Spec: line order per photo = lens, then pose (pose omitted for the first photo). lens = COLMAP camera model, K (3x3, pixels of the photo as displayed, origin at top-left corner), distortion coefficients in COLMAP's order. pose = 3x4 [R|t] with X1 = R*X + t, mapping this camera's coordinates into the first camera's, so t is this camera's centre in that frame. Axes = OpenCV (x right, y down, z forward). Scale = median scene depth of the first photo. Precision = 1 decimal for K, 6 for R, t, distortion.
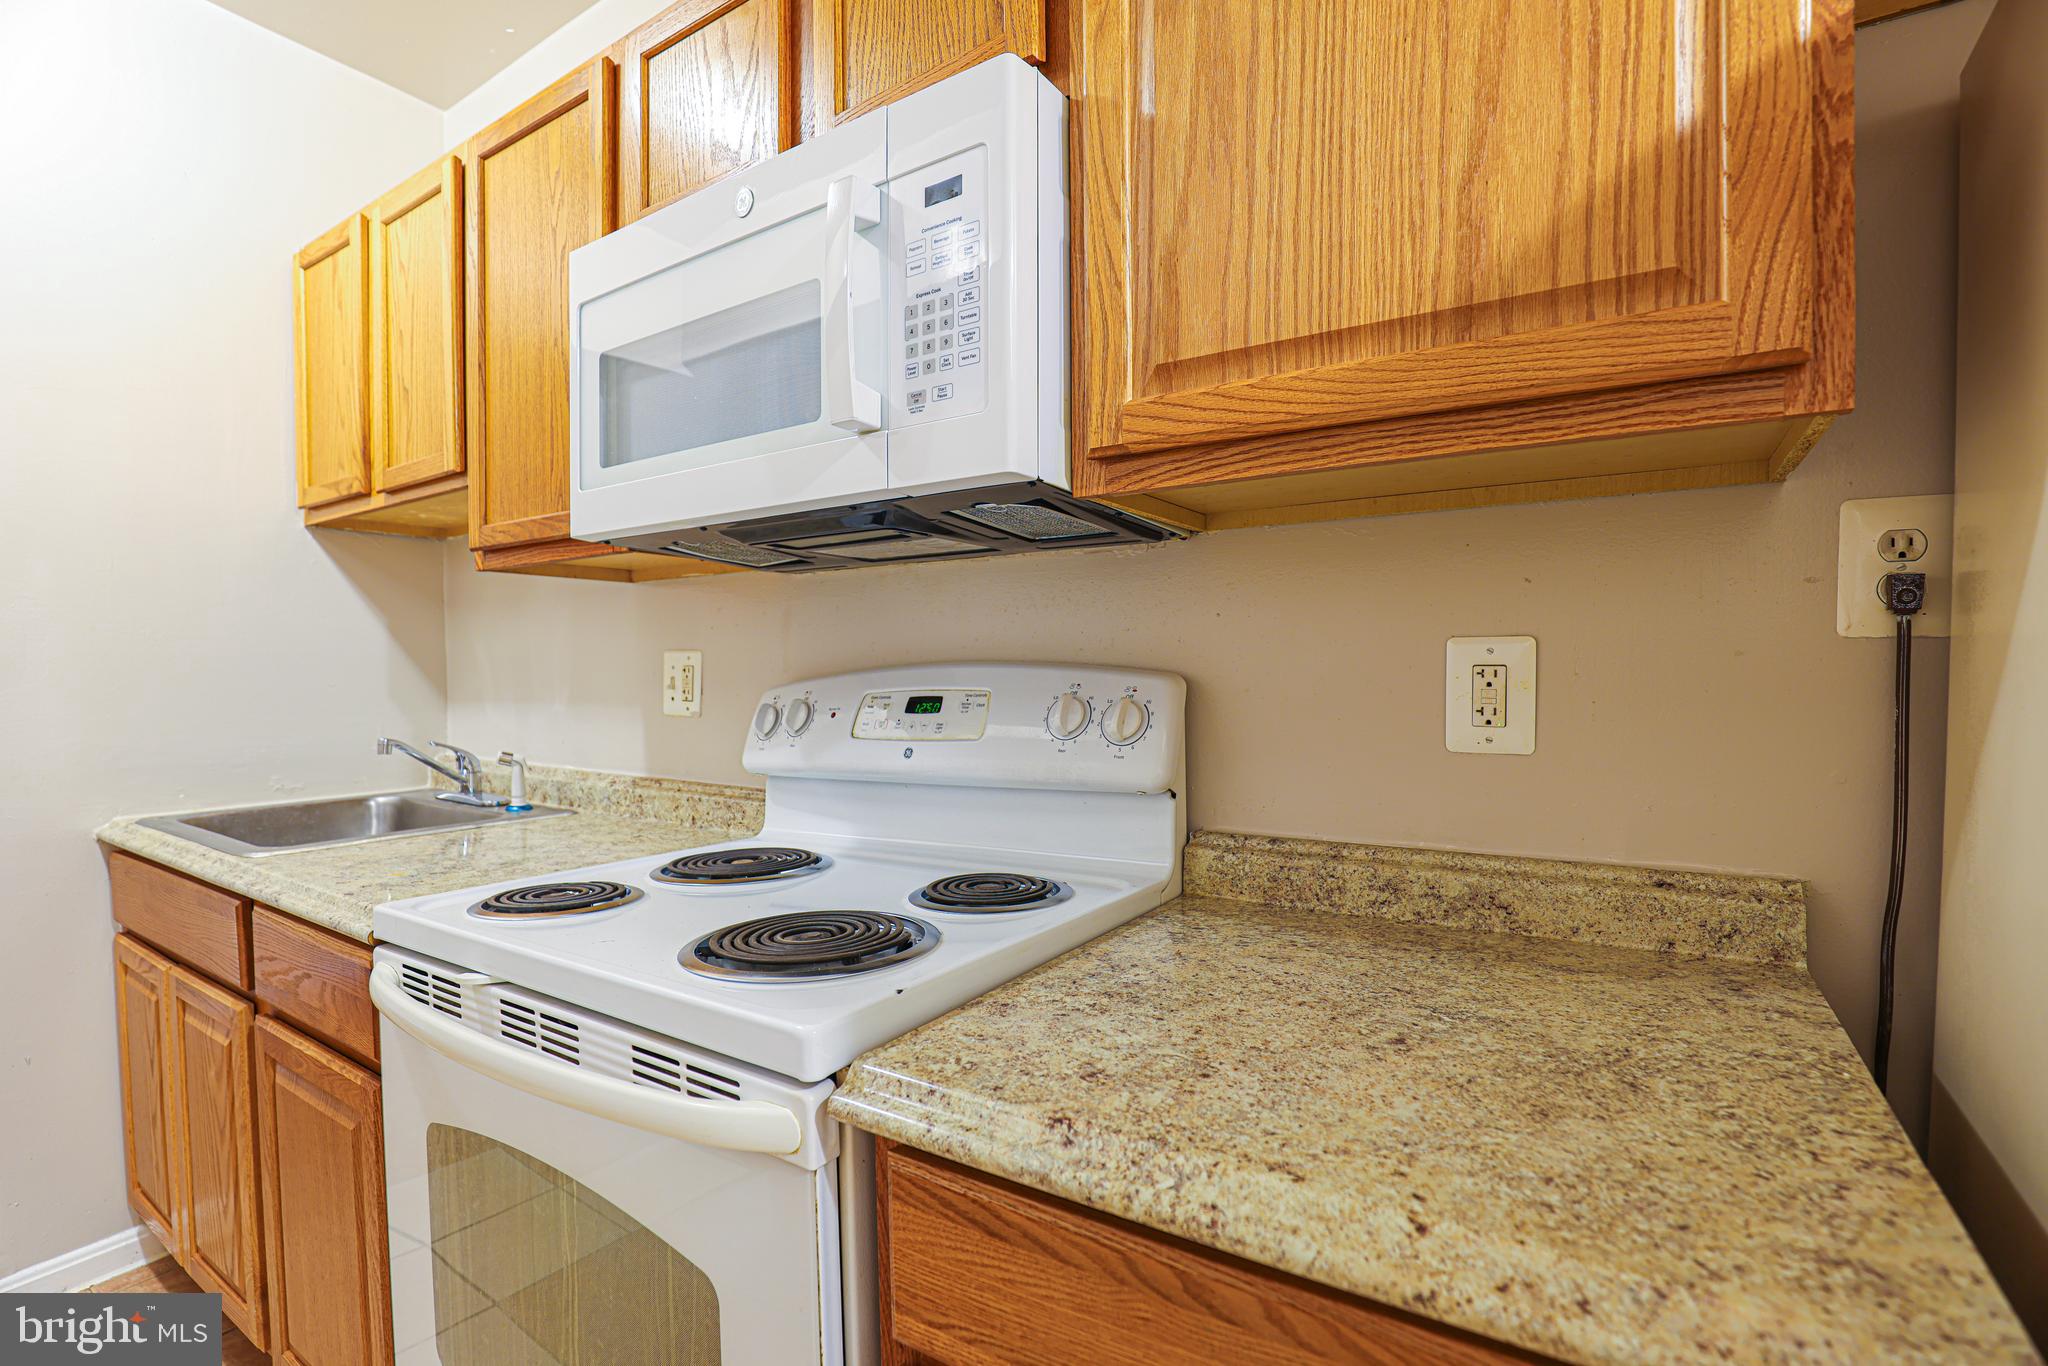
lens RADIAL K [[946.9, 0, 1040.6], [0, 946.9, 698.9], [0, 0, 1]] dist [-0.039543, 0.008279]
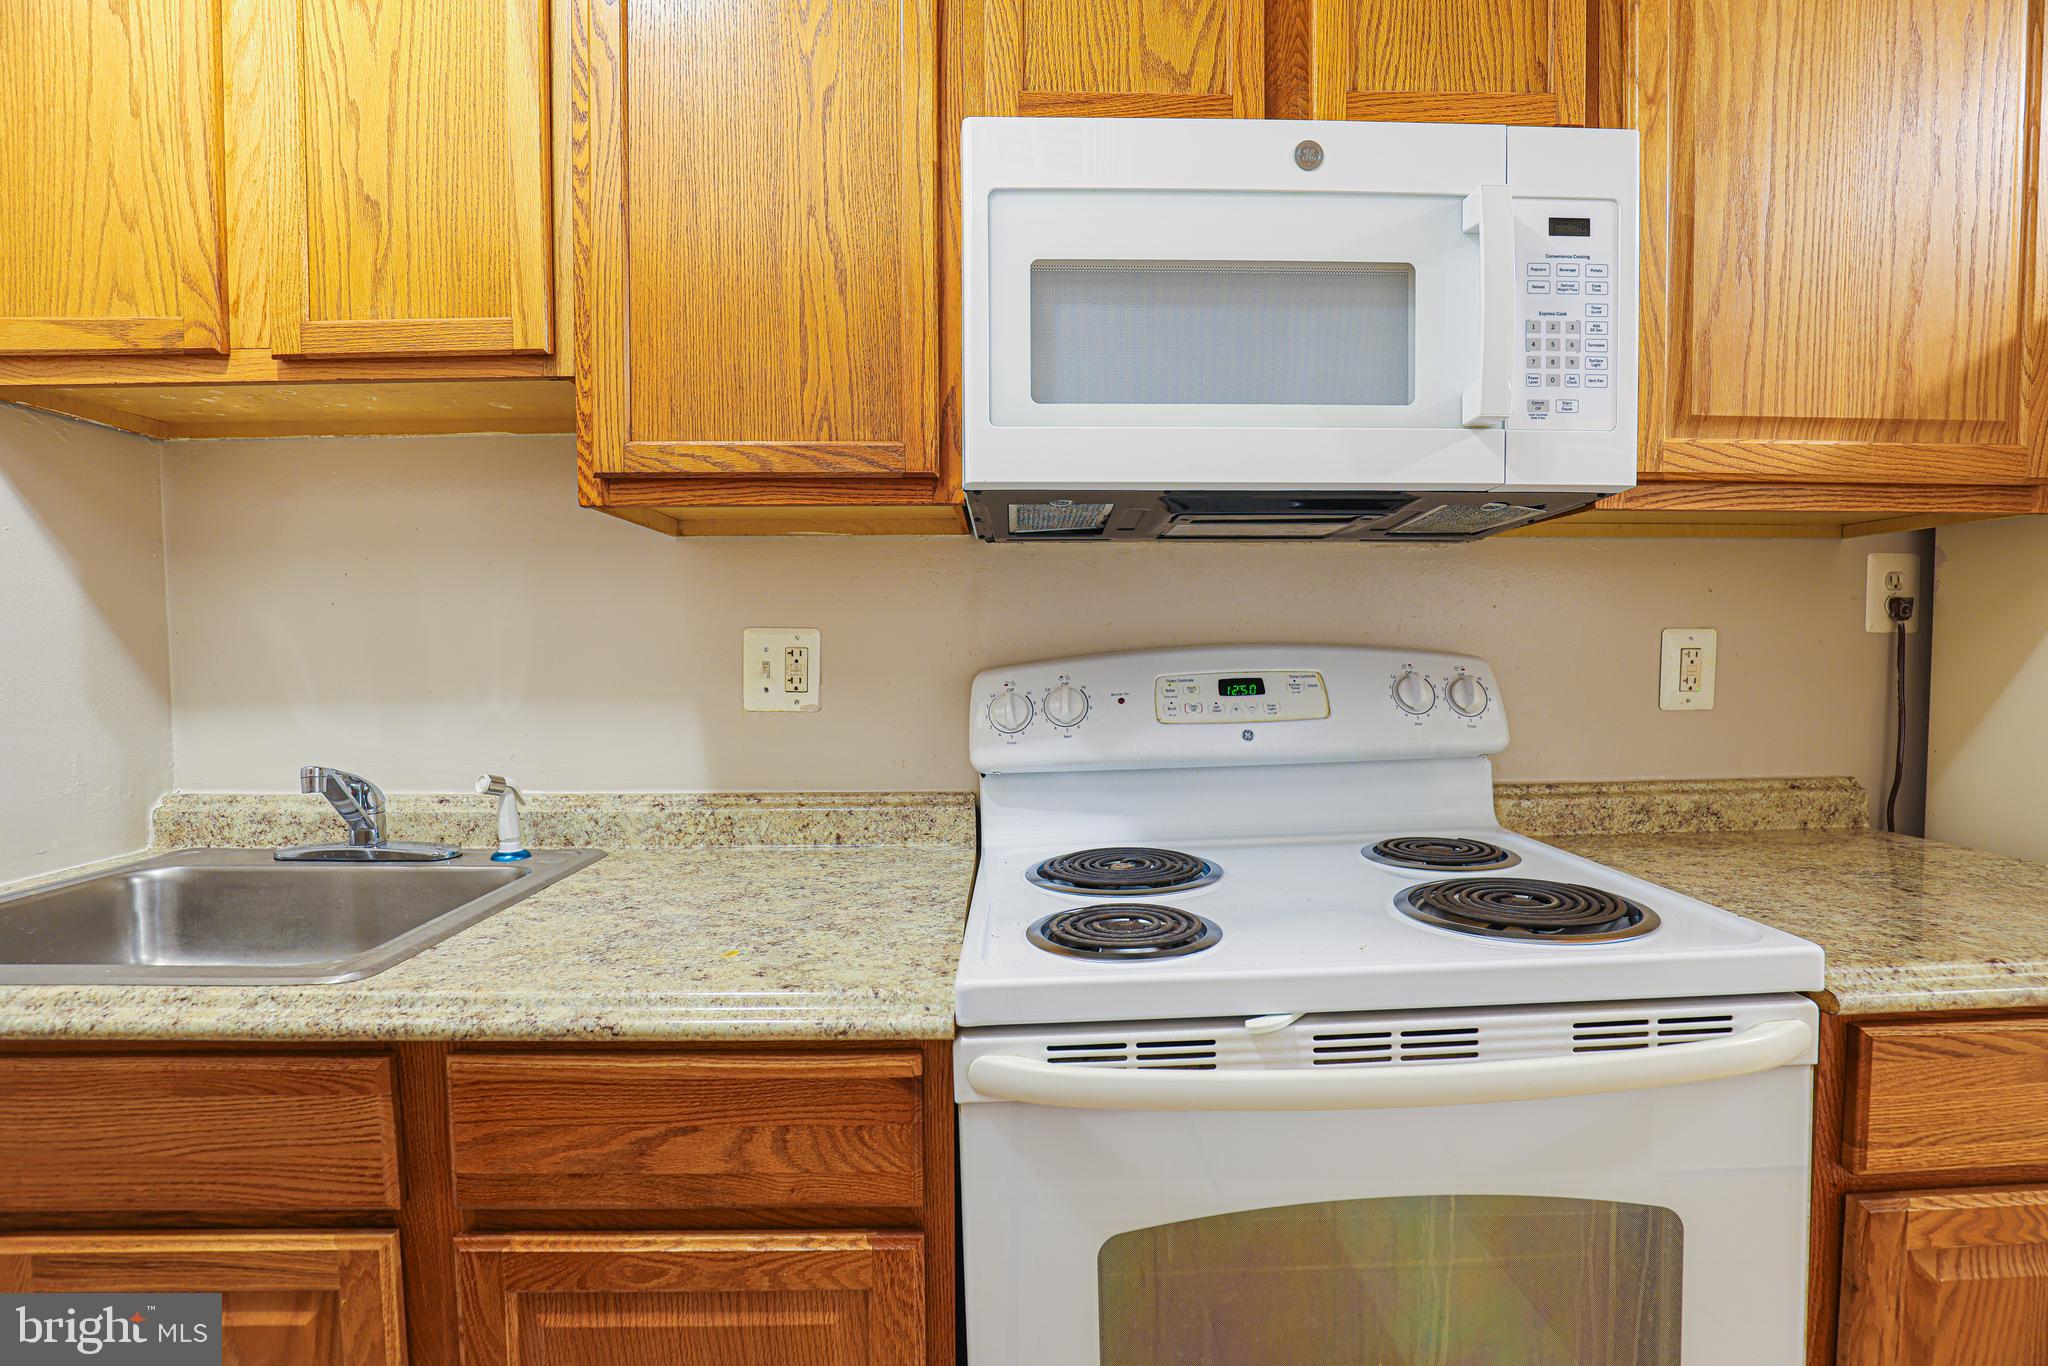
lens RADIAL K [[946.9, 0, 1048.2], [0, 946.9, 698.3], [0, 0, 1]] dist [-0.039543, 0.008279]
pose [[0.817887, -0.028412, 0.574677, -1.192981], [0.019273, 0.999572, 0.021990, -0.010480], [-0.575057, -0.006909, 0.818085, 0.413298]]
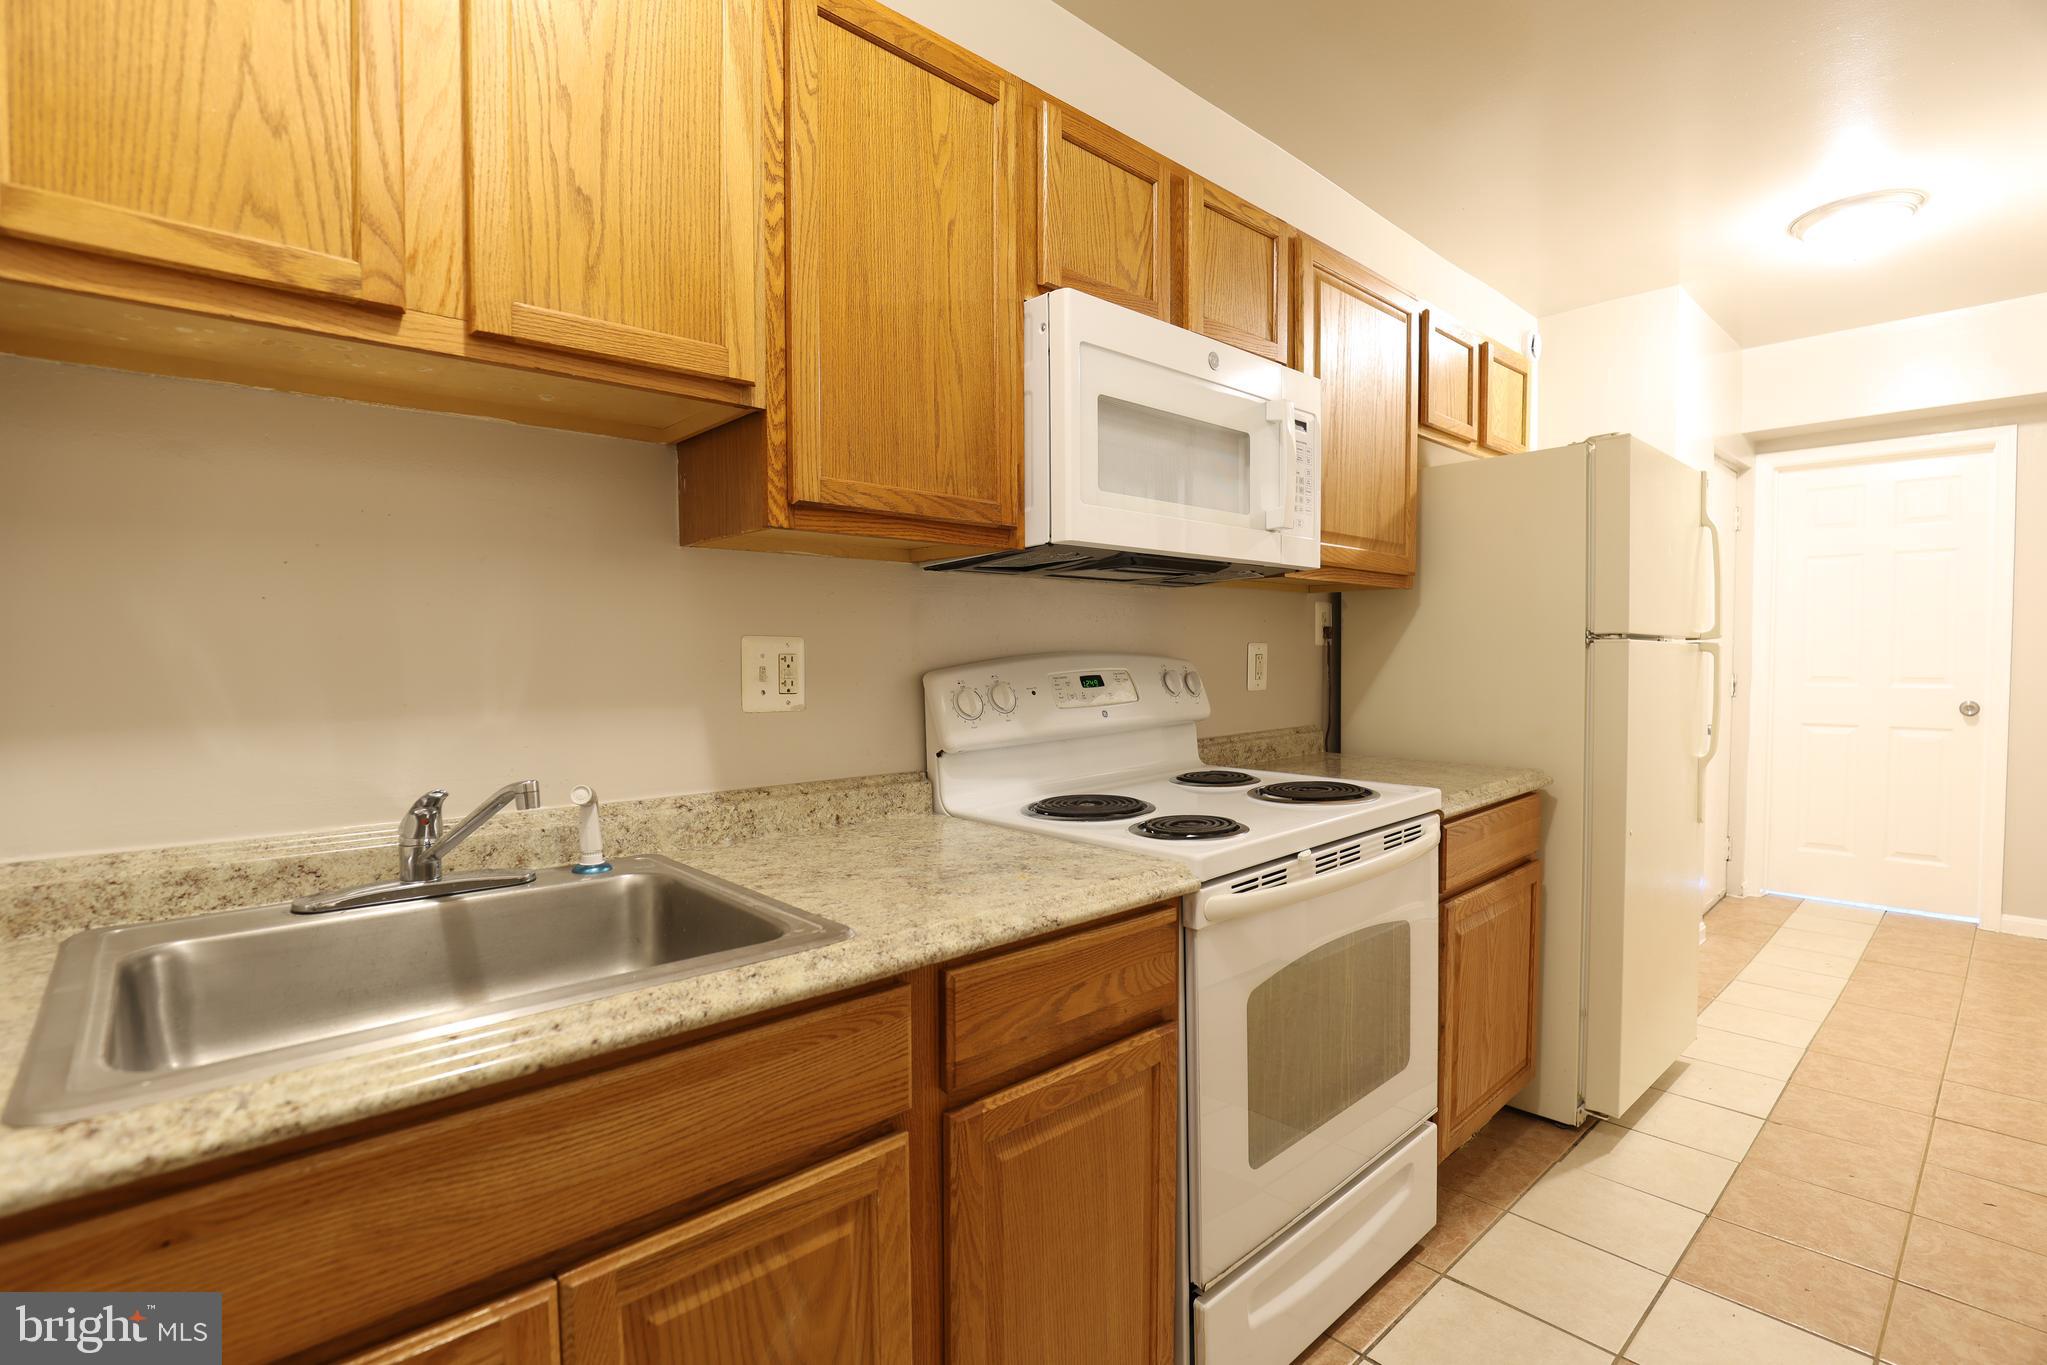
lens RADIAL K [[946.5, 0, 1044.9], [0, 946.5, 701.3], [0, 0, 1]] dist [-0.039543, 0.008279]
pose [[0.228326, -0.044610, 0.972562, -2.144982], [0.035184, 0.998675, 0.037547, -0.028309], [-0.972949, 0.025646, 0.229593, 1.016909]]
